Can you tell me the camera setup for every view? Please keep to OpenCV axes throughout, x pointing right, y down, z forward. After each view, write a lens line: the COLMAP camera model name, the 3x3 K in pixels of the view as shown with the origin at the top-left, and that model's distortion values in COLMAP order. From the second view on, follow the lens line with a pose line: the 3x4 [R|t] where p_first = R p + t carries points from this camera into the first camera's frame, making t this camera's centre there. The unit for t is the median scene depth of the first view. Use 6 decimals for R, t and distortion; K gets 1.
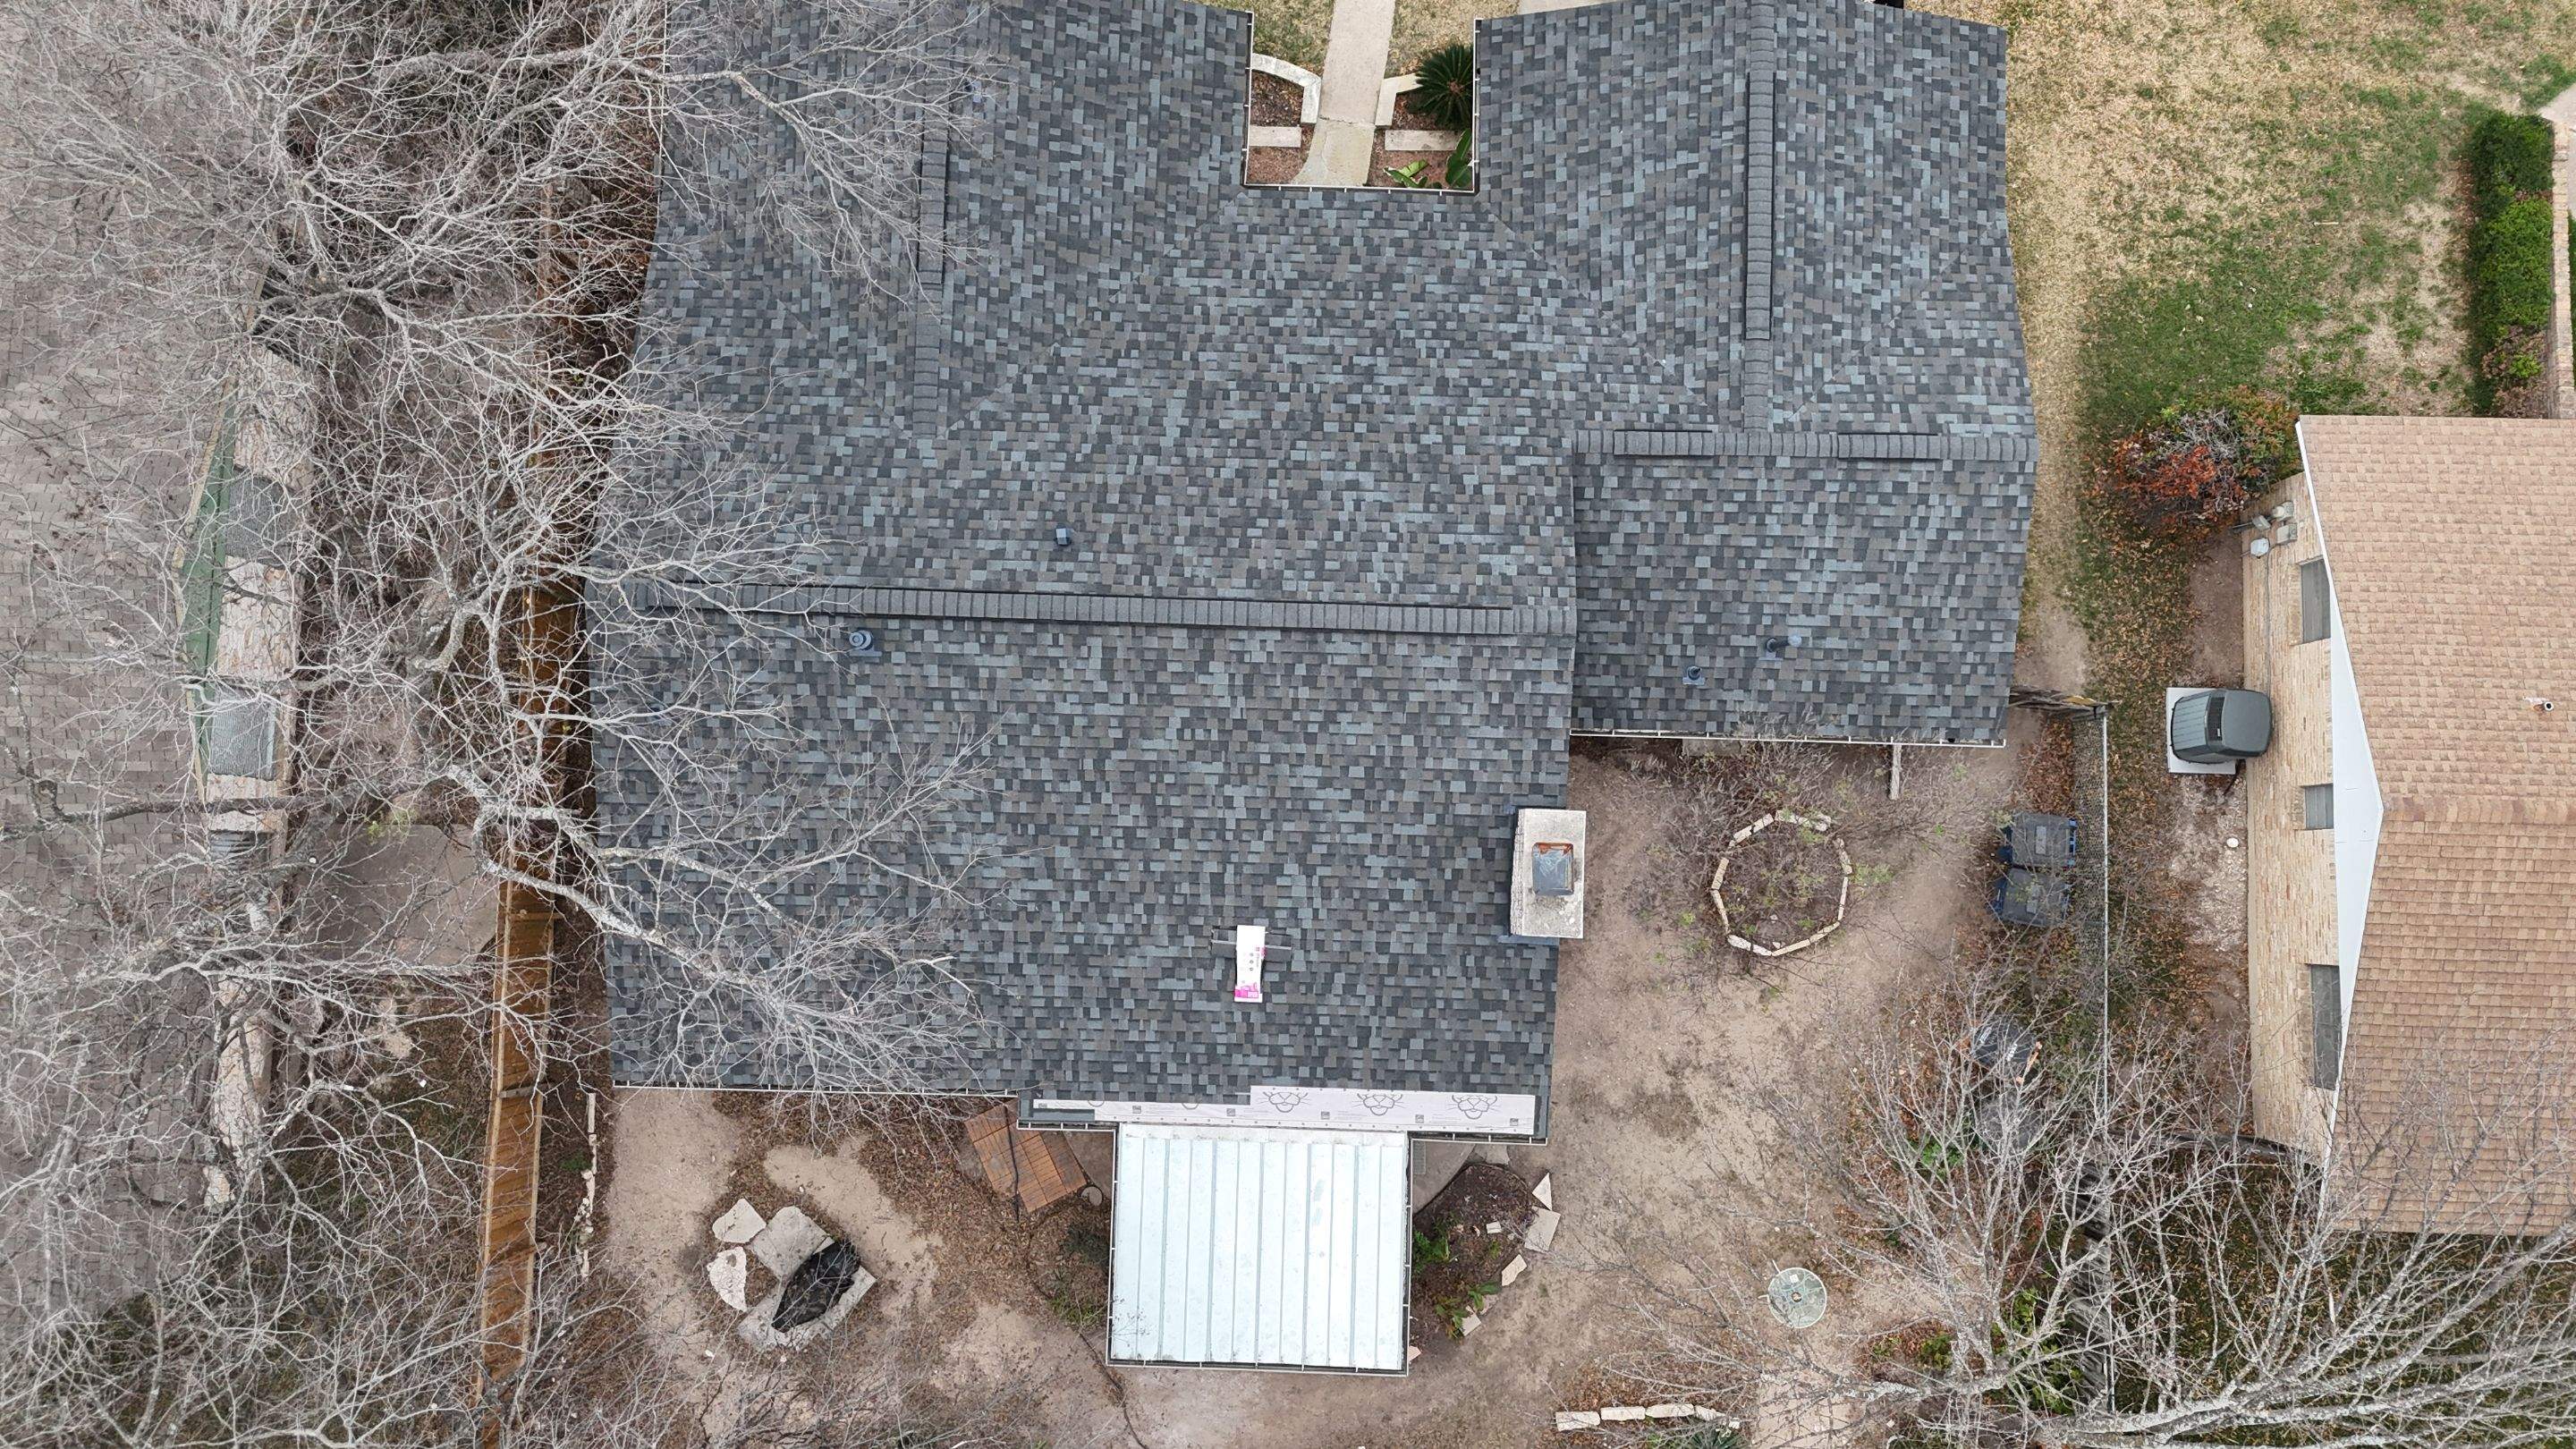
lens RADIAL K [[1898.3, 0, 1287.5], [0, 1898.3, 733.7], [0, 0, 1]] dist [0.071436, -0.066097]
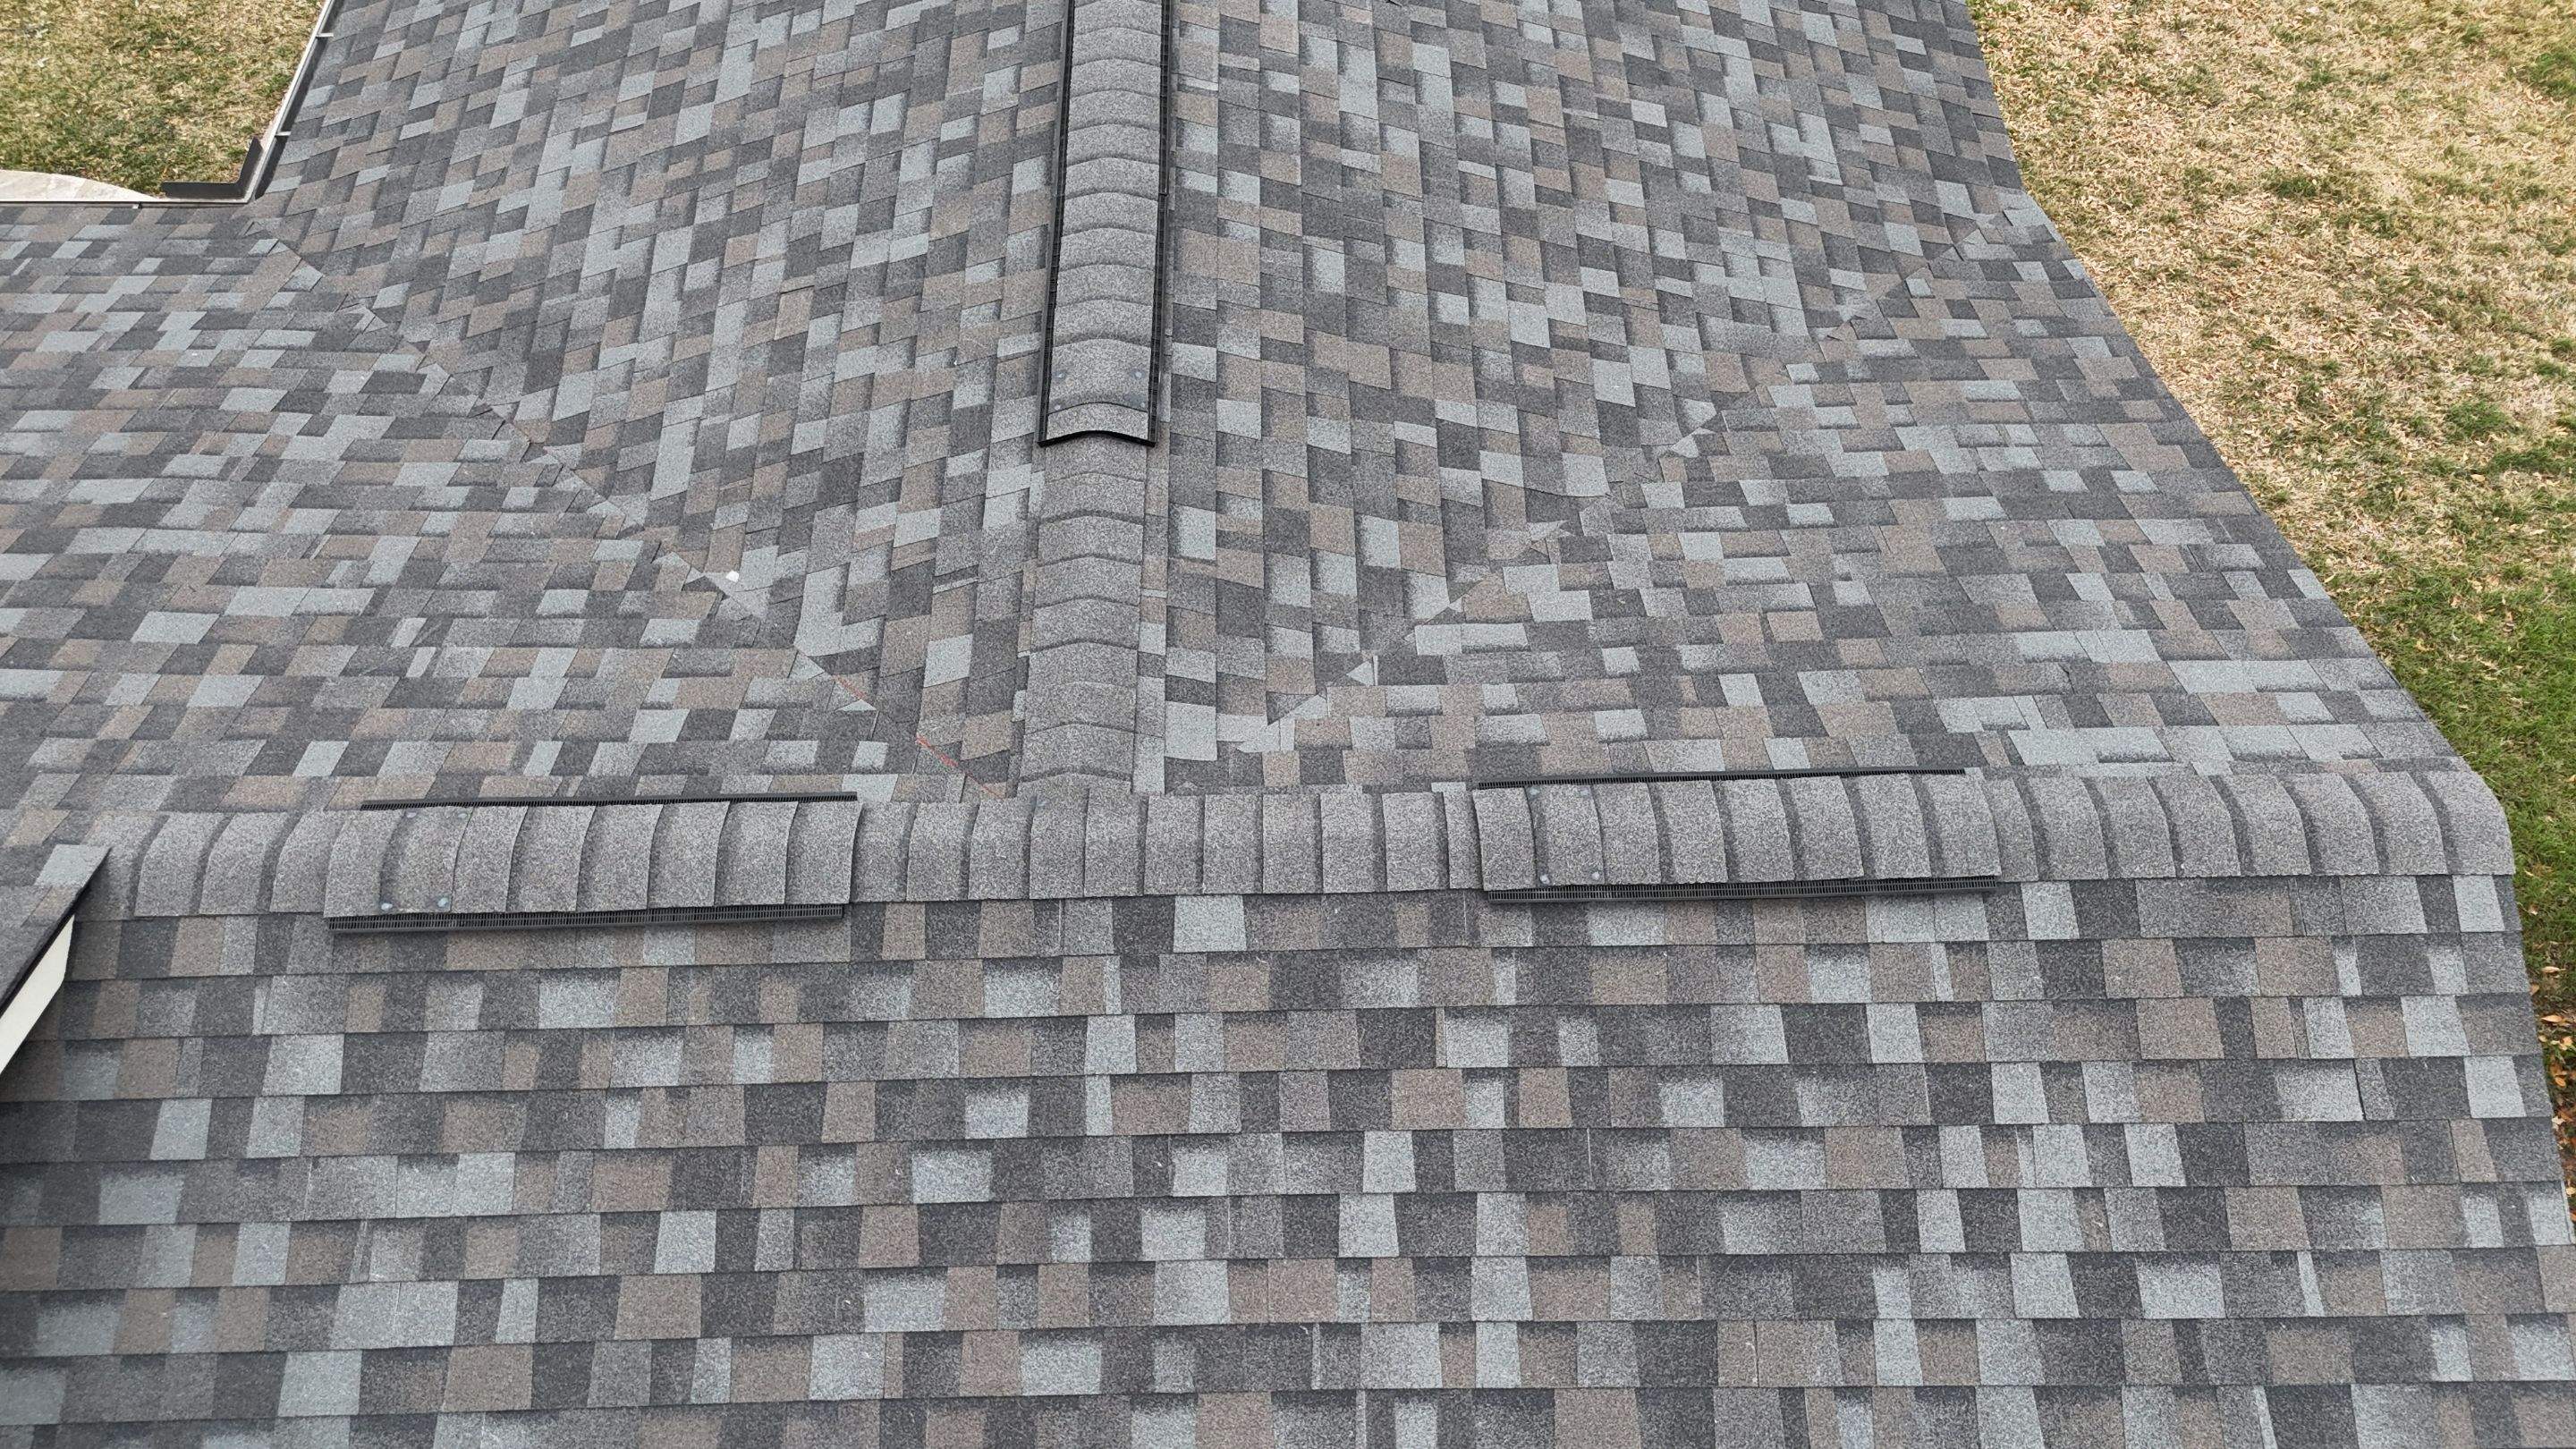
lens RADIAL K [[1898.3, 0, 1287.5], [0, 1898.3, 733.7], [0, 0, 1]] dist [0.071436, -0.066097]
pose [[0.999153, -0.032480, 0.025277, 0.258850], [0.040493, 0.885664, -0.462557, -0.068693], [-0.007363, 0.463189, 0.886229, 0.805509]]
